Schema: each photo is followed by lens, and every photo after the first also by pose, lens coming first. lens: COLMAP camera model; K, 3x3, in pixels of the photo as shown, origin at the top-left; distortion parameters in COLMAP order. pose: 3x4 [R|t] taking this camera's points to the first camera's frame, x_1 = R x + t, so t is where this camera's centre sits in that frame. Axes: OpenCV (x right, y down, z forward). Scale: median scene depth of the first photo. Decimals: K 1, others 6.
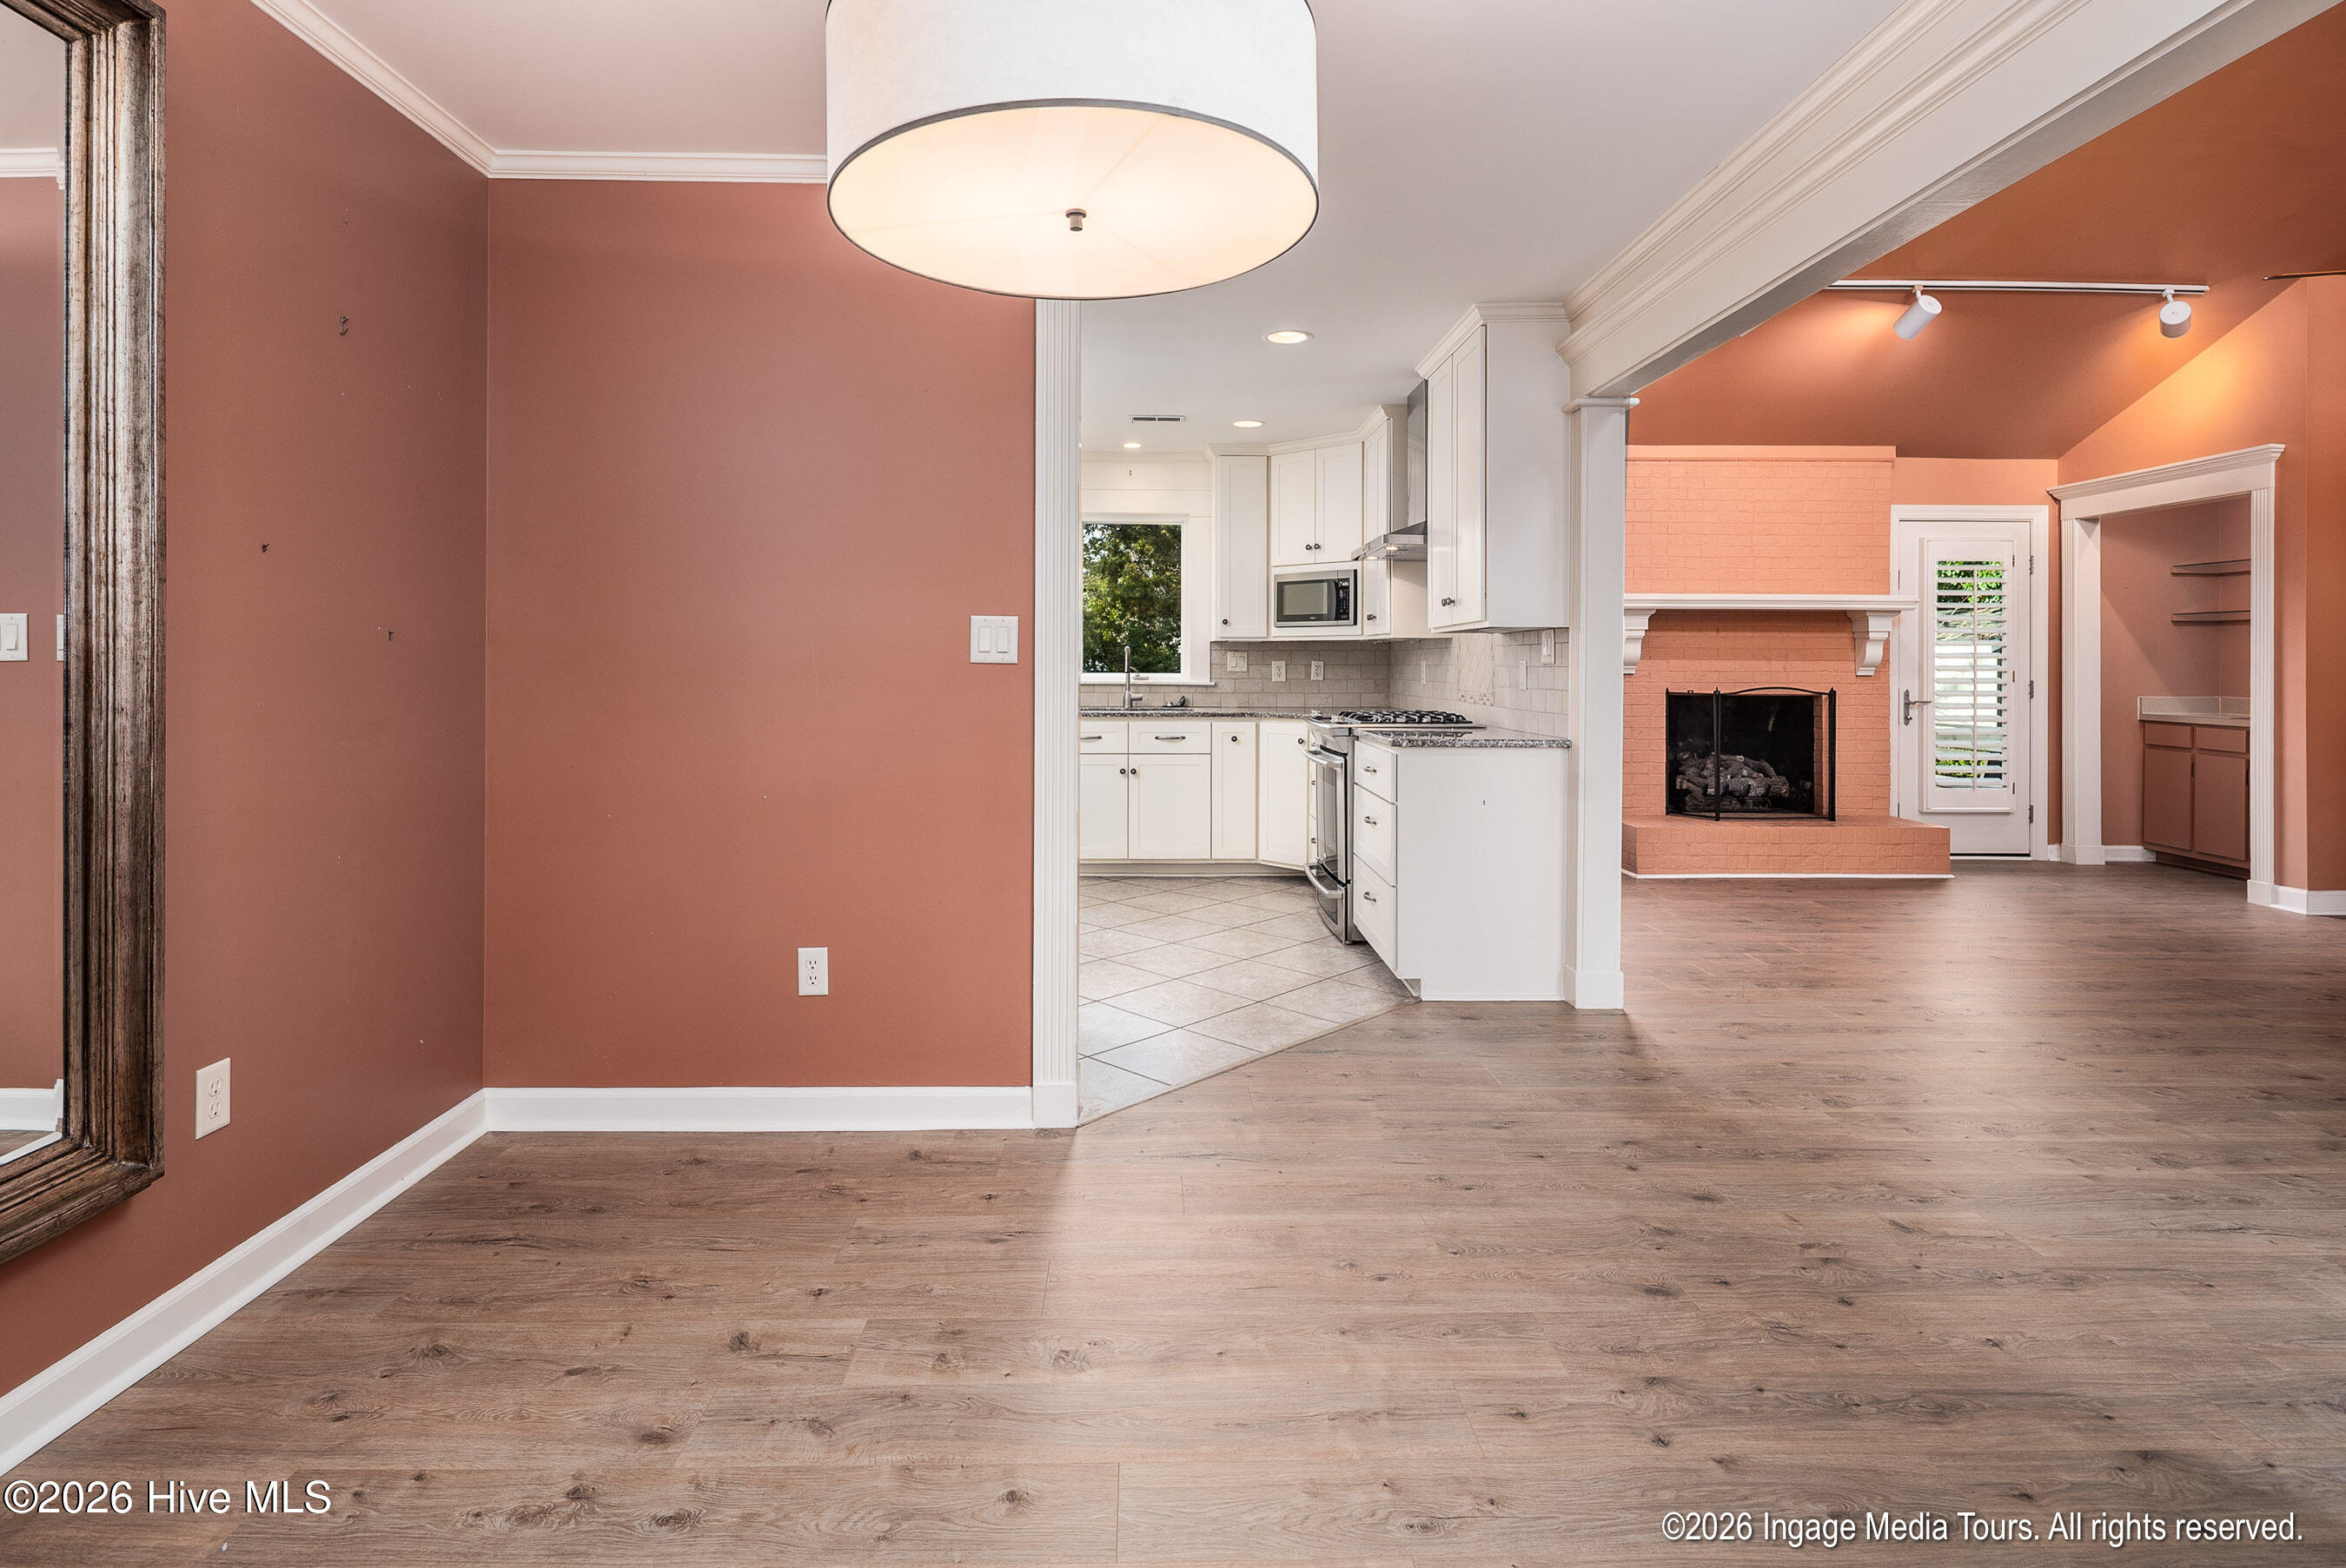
lens RADIAL K [[1172.5, 0, 1163.0], [0, 1172.5, 657.1], [0, 0, 1]] dist [0.001105, -0.001532]
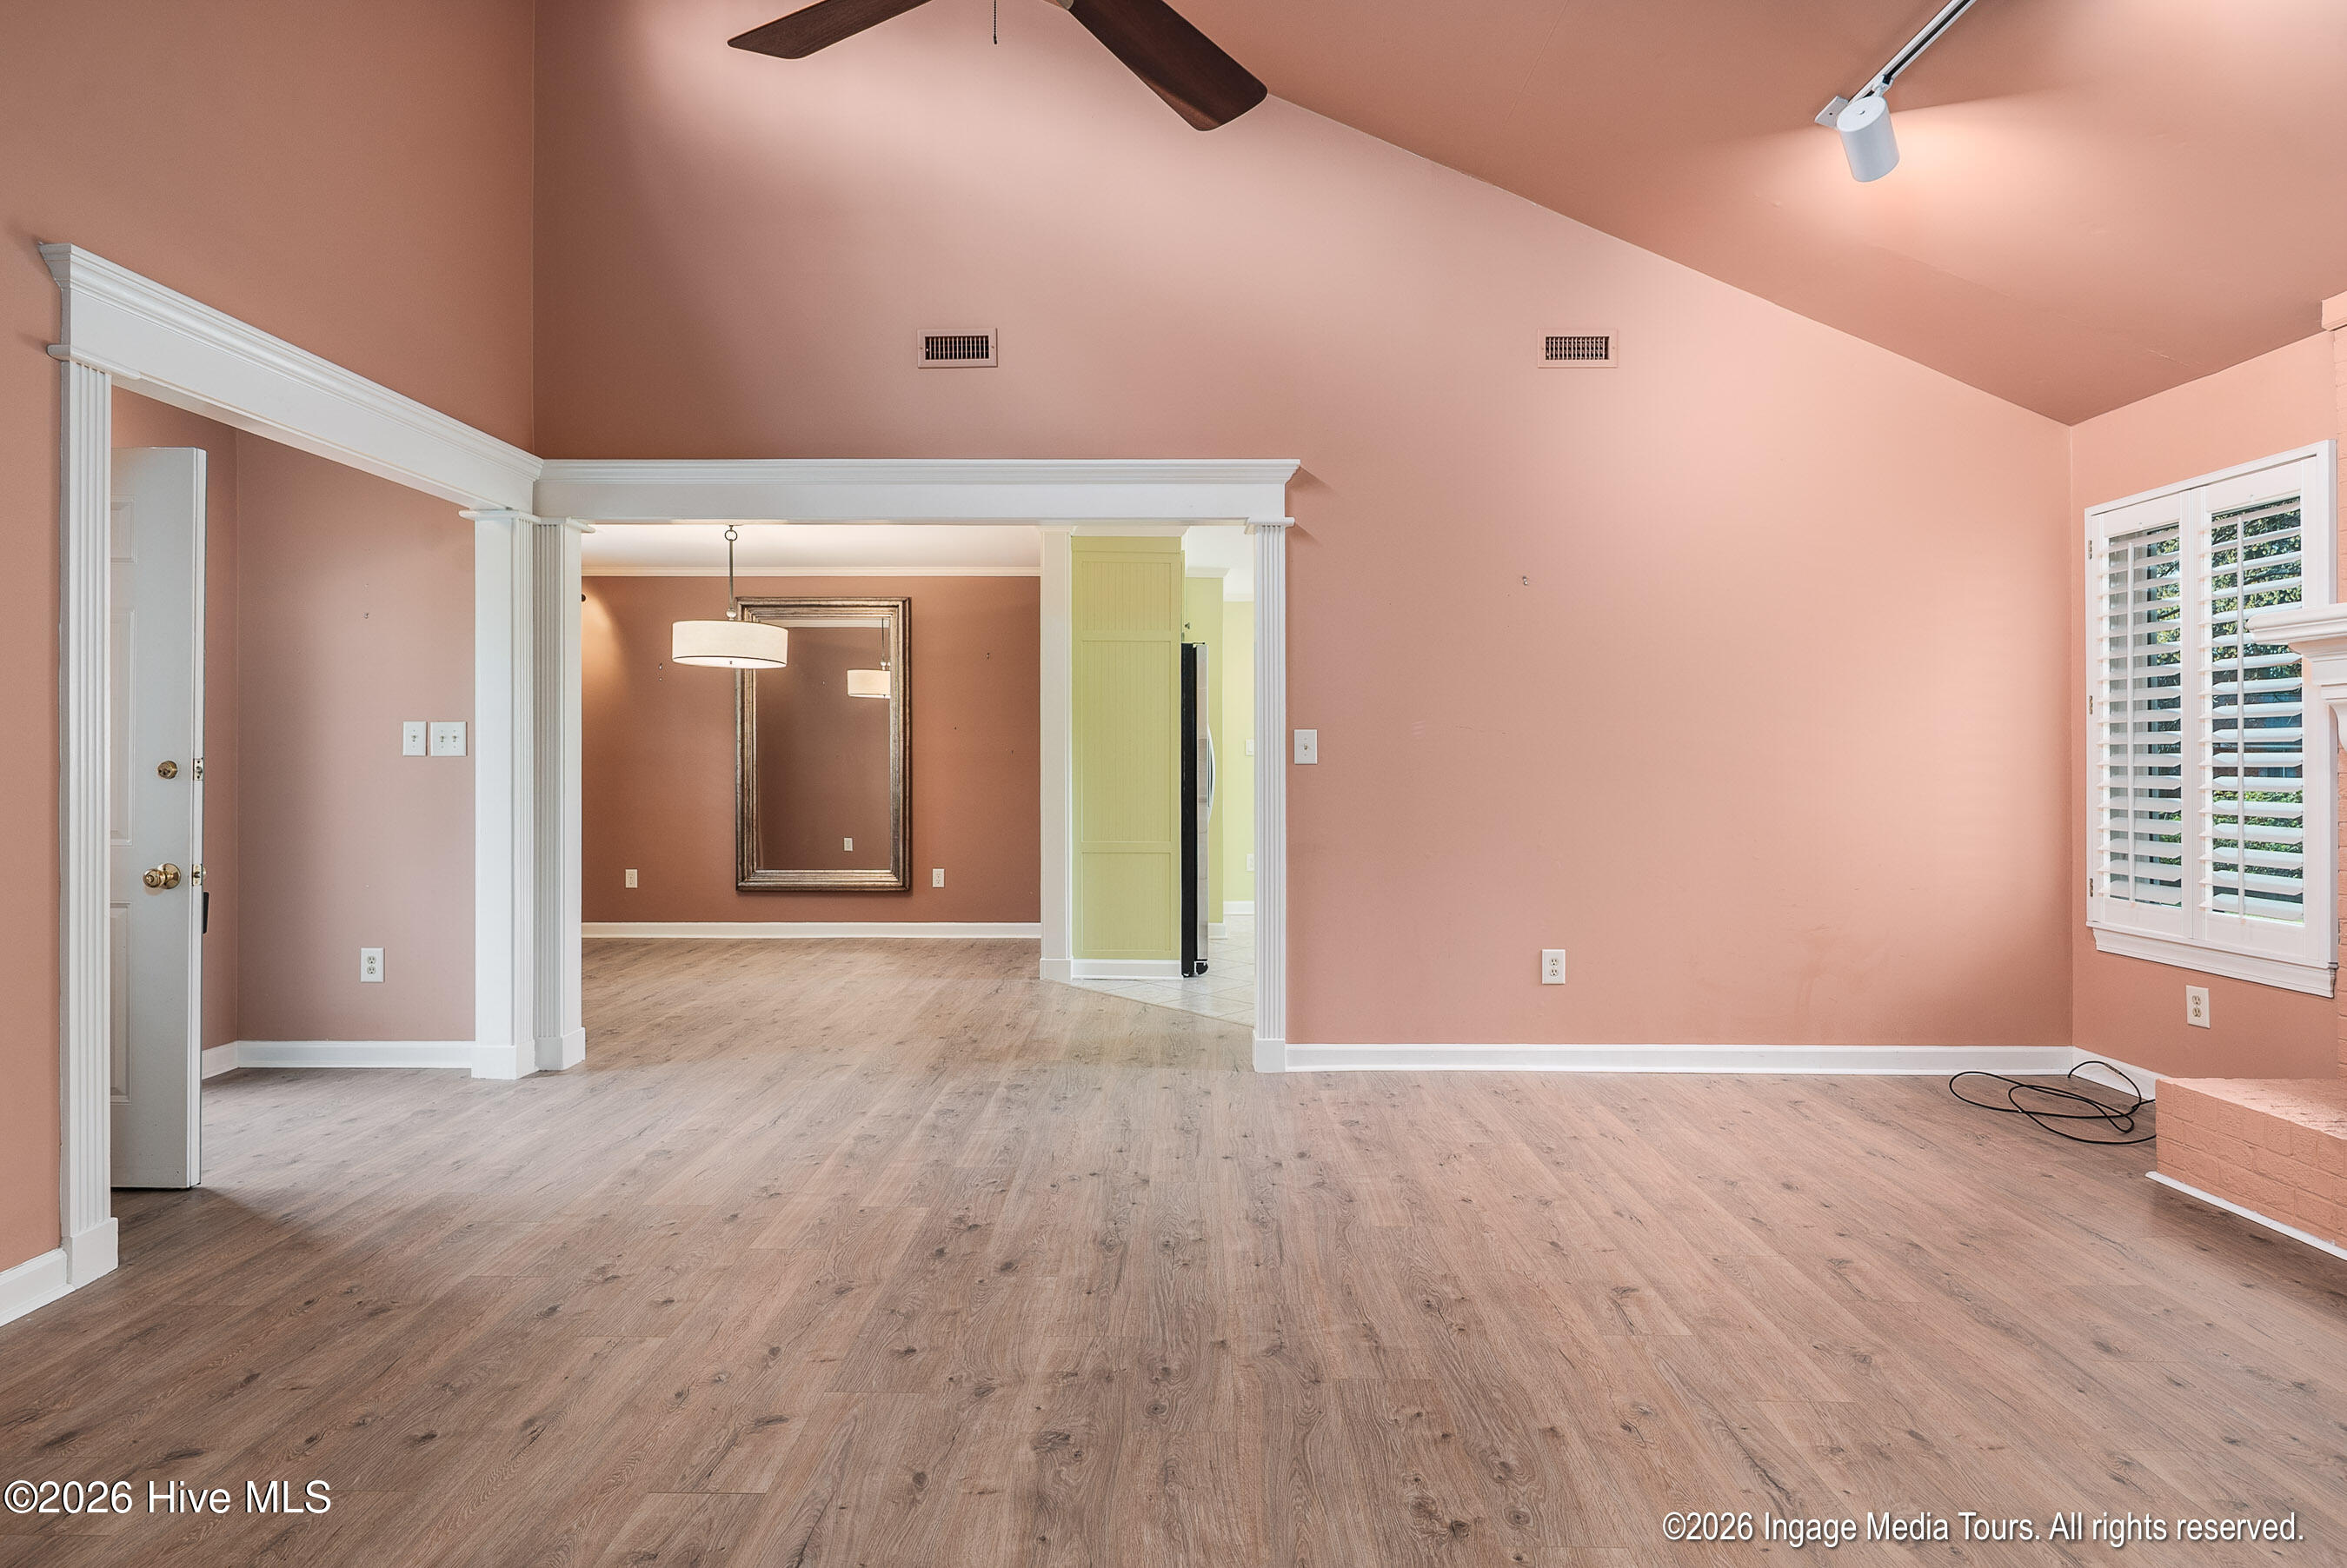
lens RADIAL K [[1155.6, 0, 1174.6], [0, 1155.6, 759.2], [0, 0, 1]] dist [-0.002625, -0.001514]
pose [[-0.012220, -0.003058, -0.999921, 0.851331], [0.003088, 0.999990, -0.003096, 0.005999], [0.999921, -0.003125, -0.012211, 0.541289]]
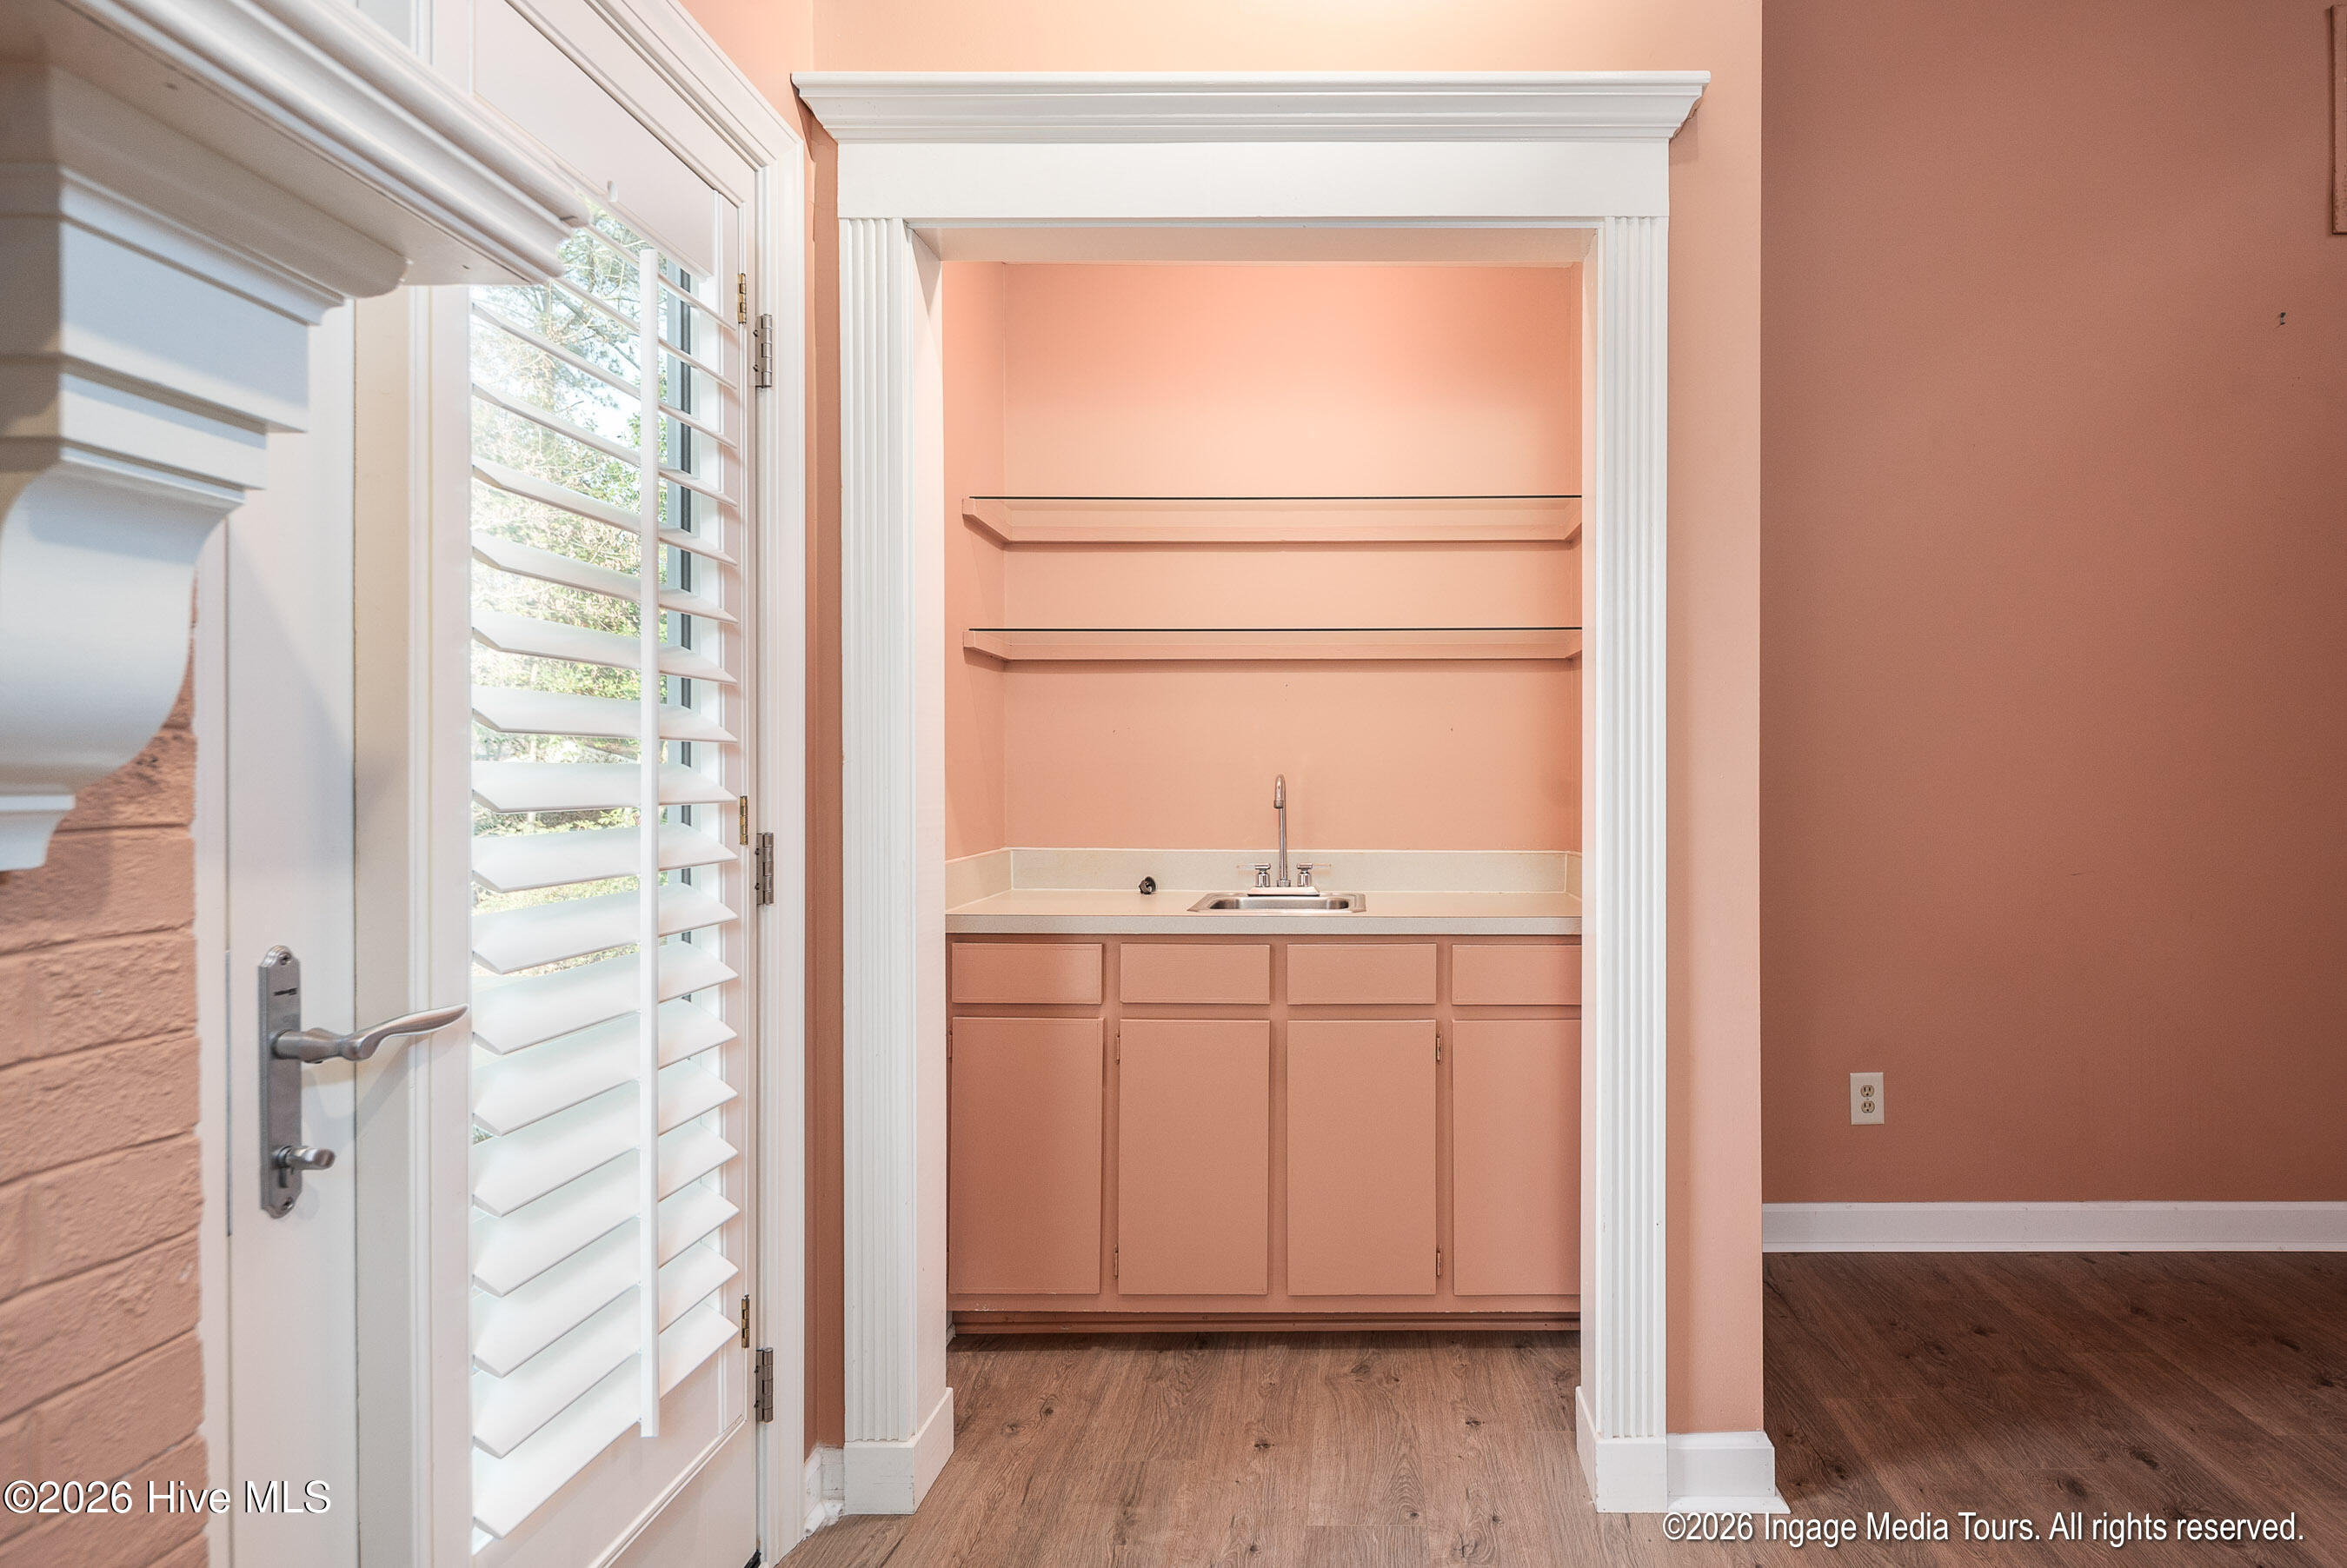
lens RADIAL K [[1183.4, 0, 1346.1], [0, 1183.4, 773.0], [0, 0, 1]] dist [0.001433, -0.000201]
pose [[0.008166, -0.004130, 0.999958, 0.510220], [-0.001319, 0.999991, 0.004141, 0.006560], [-0.999966, -0.001353, 0.008161, 0.897599]]
